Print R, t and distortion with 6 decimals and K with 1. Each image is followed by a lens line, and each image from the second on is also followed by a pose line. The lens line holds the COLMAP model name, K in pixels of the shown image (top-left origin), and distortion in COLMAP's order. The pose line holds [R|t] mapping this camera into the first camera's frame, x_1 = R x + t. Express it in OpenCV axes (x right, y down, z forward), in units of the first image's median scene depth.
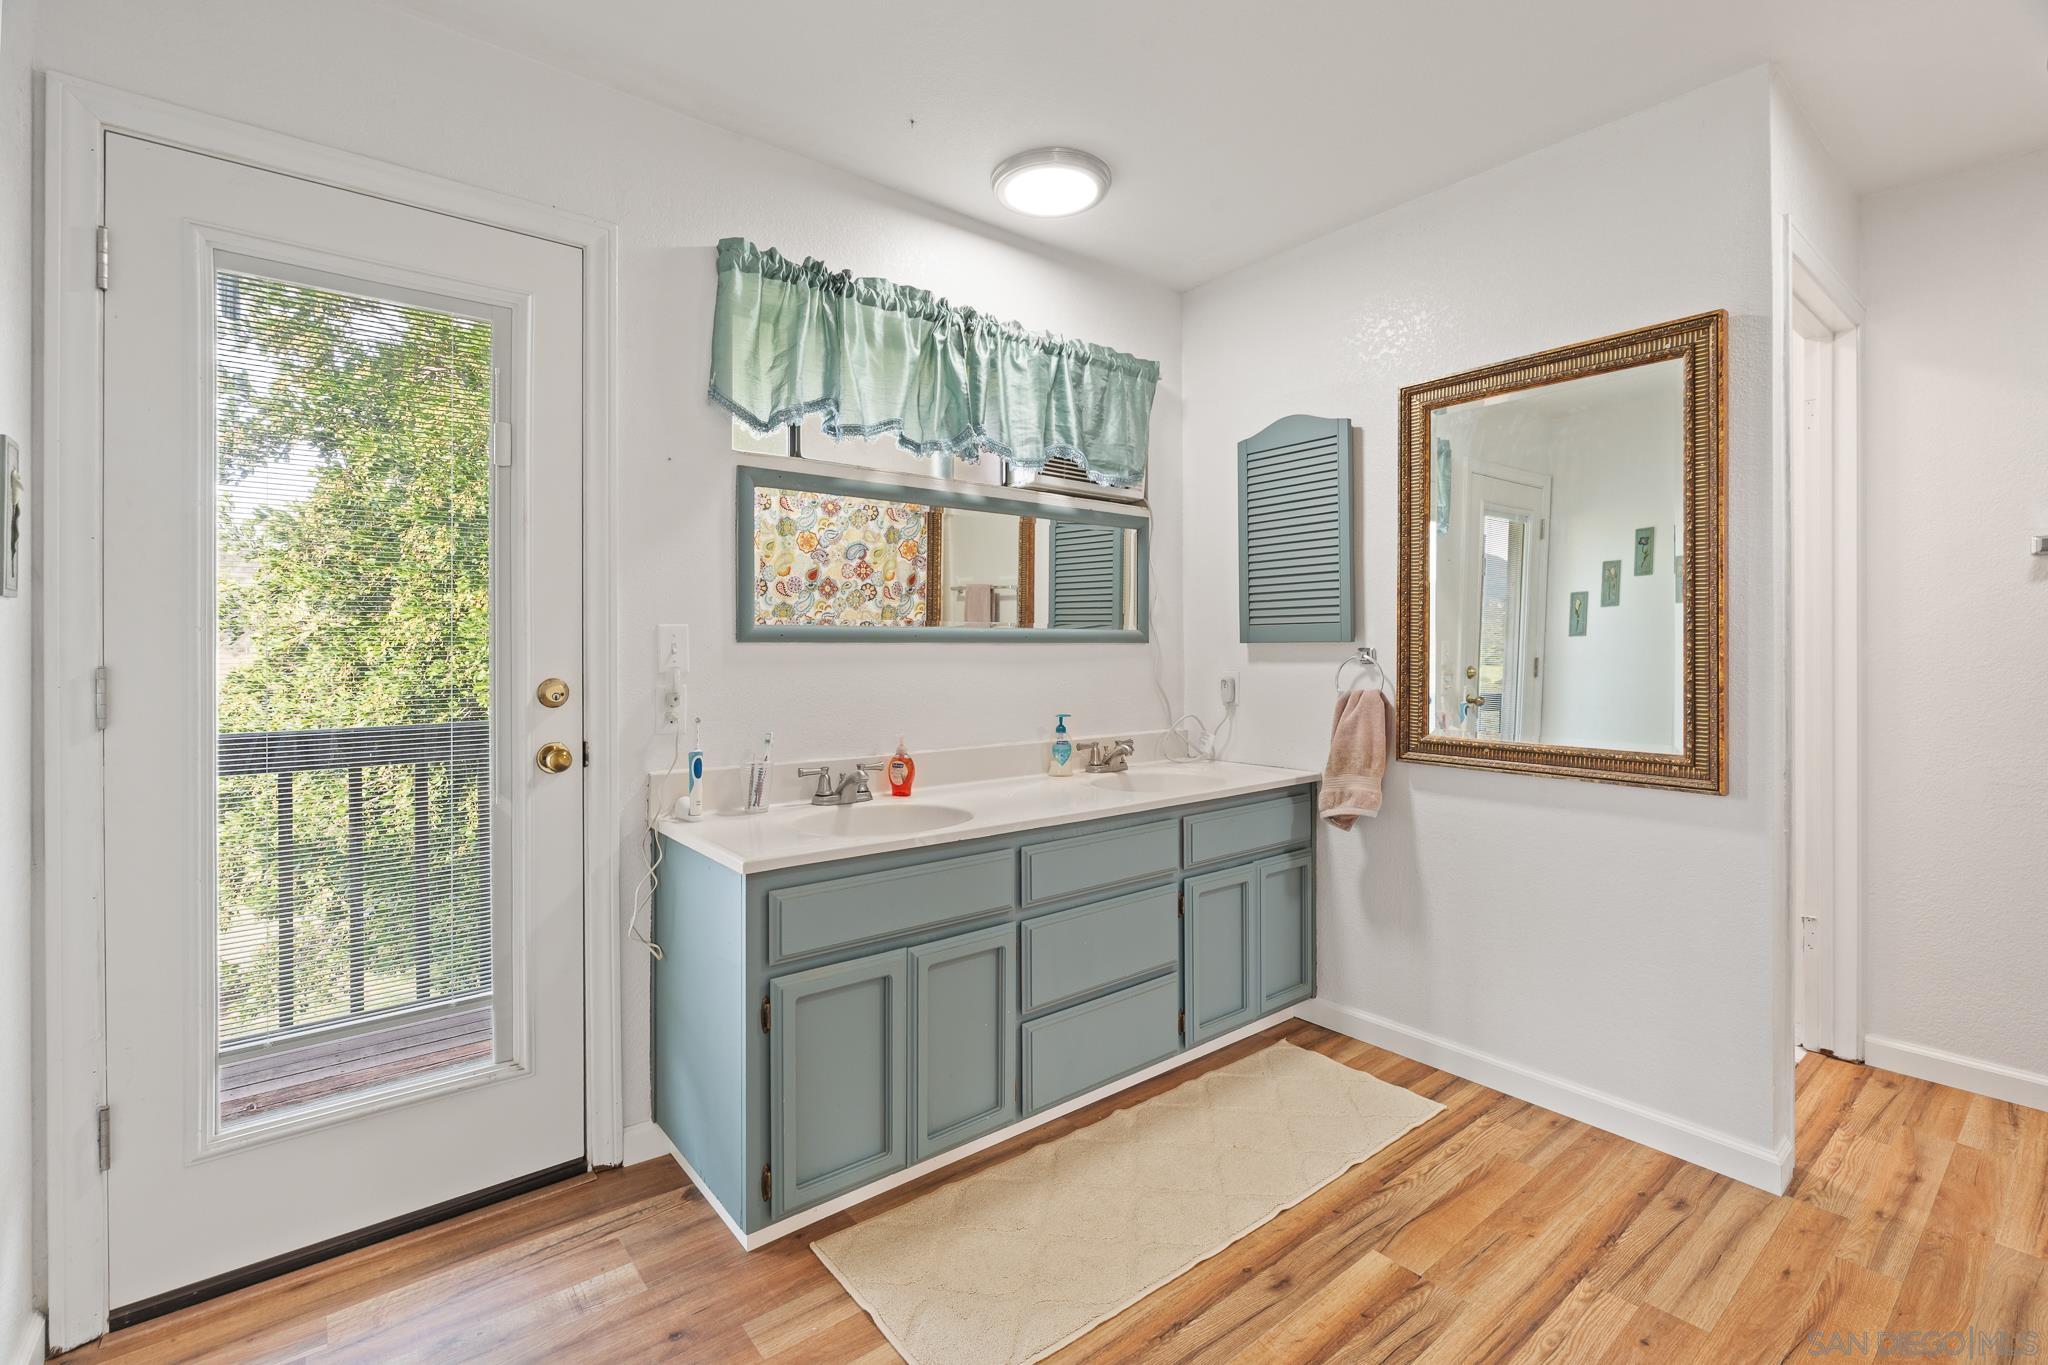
lens RADIAL K [[912.9, 0, 1026.3], [0, 912.9, 650.7], [0, 0, 1]] dist [-0.008220, 0.001715]
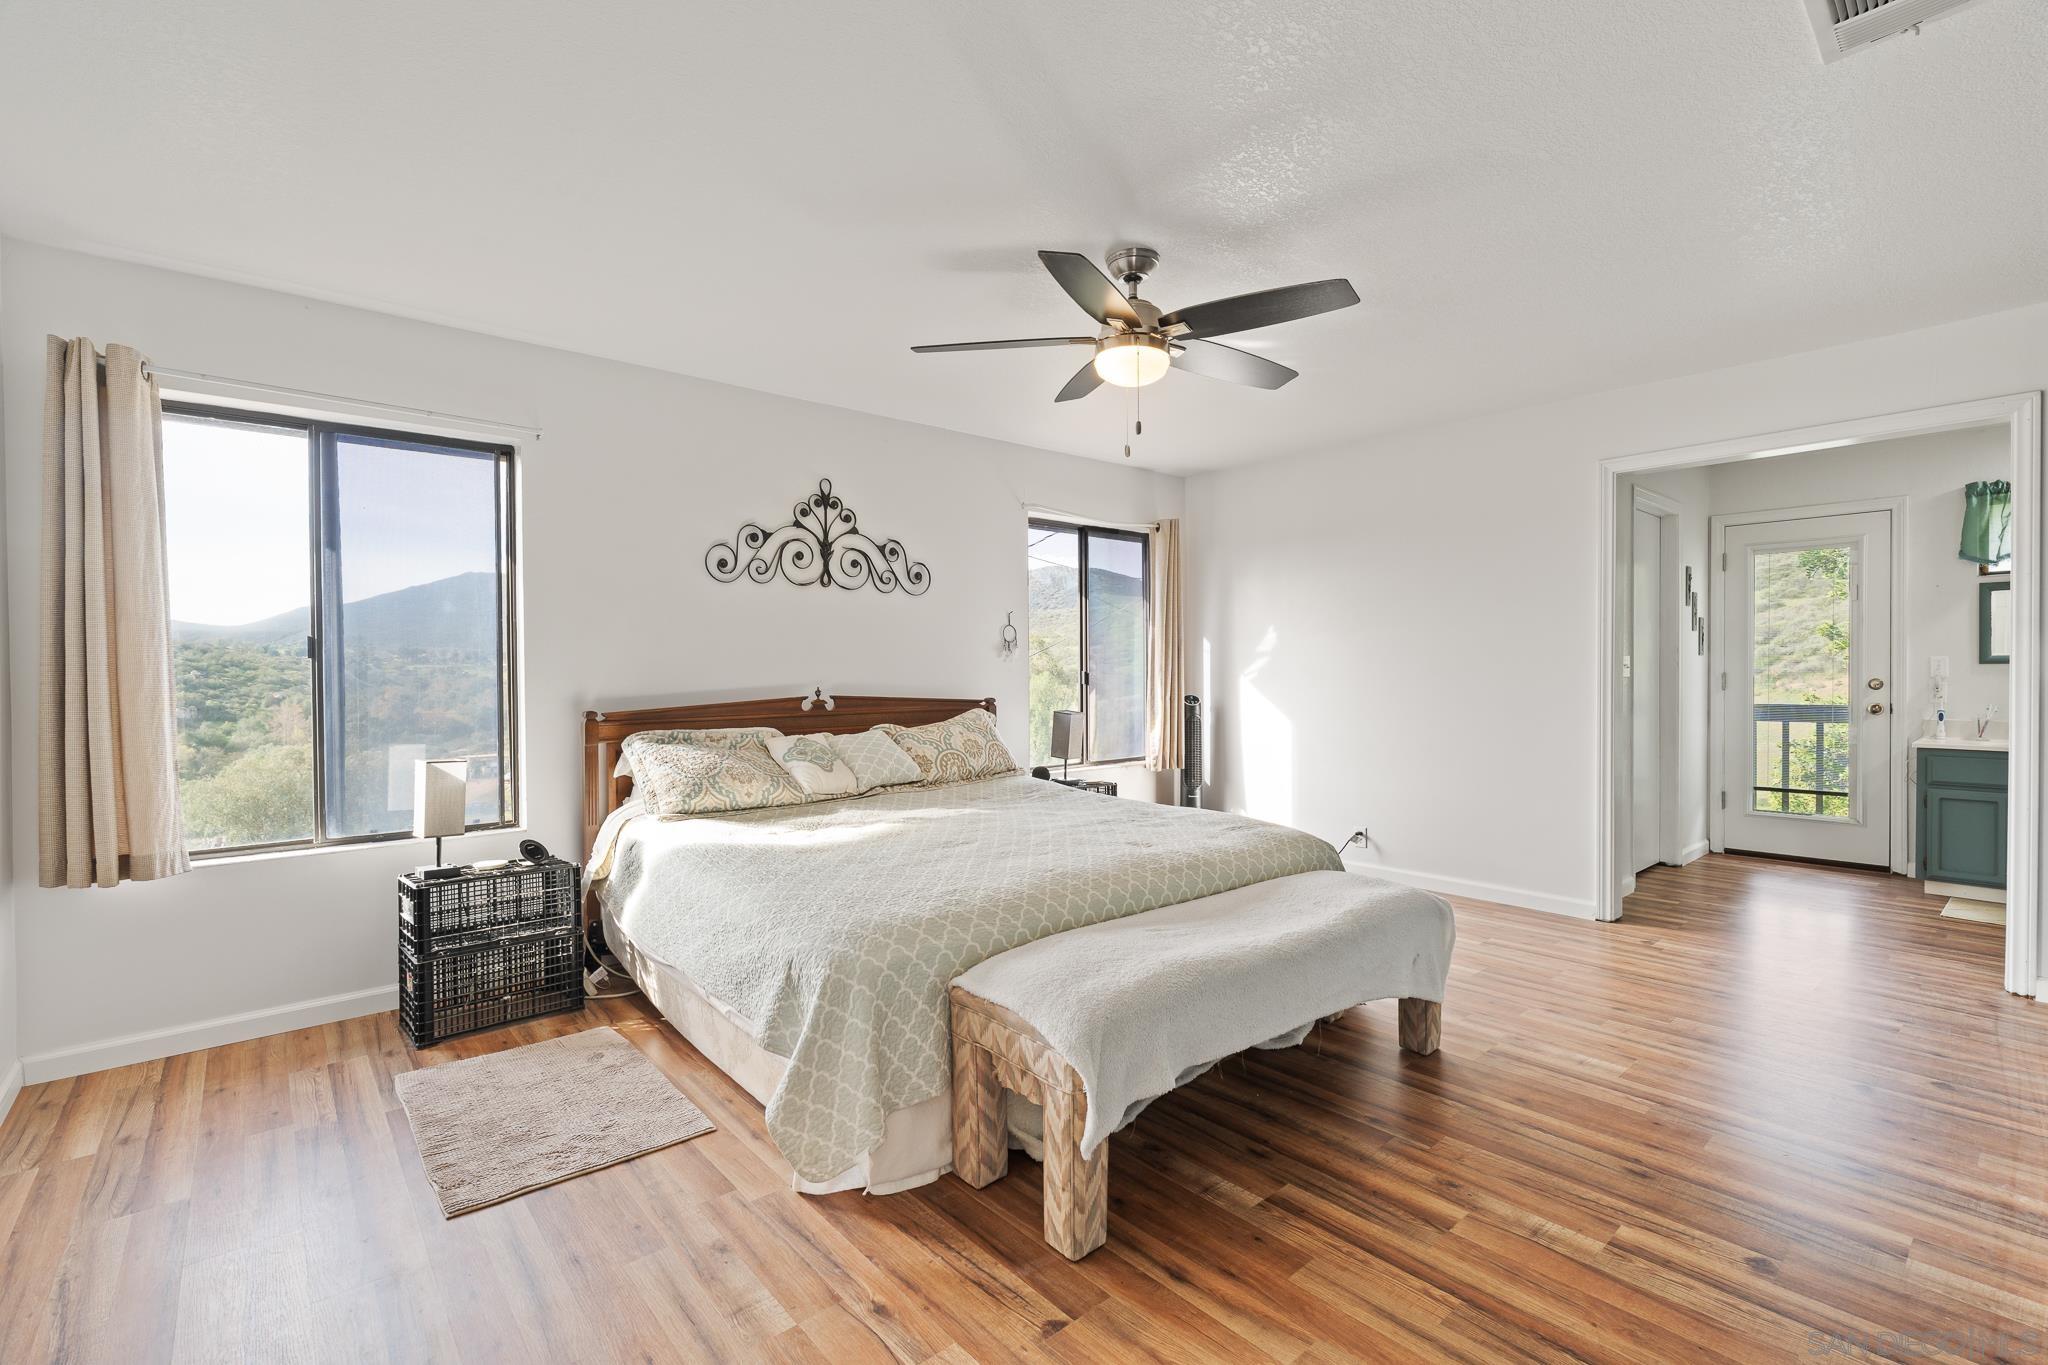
lens RADIAL K [[912.9, 0, 1022.4], [0, 912.9, 691.0], [0, 0, 1]] dist [-0.008220, 0.001715]
pose [[0.047743, 0.024969, -0.998548, 1.942803], [0.012276, 0.999597, 0.025582, -0.029869], [0.998784, -0.013480, 0.047417, -1.553493]]
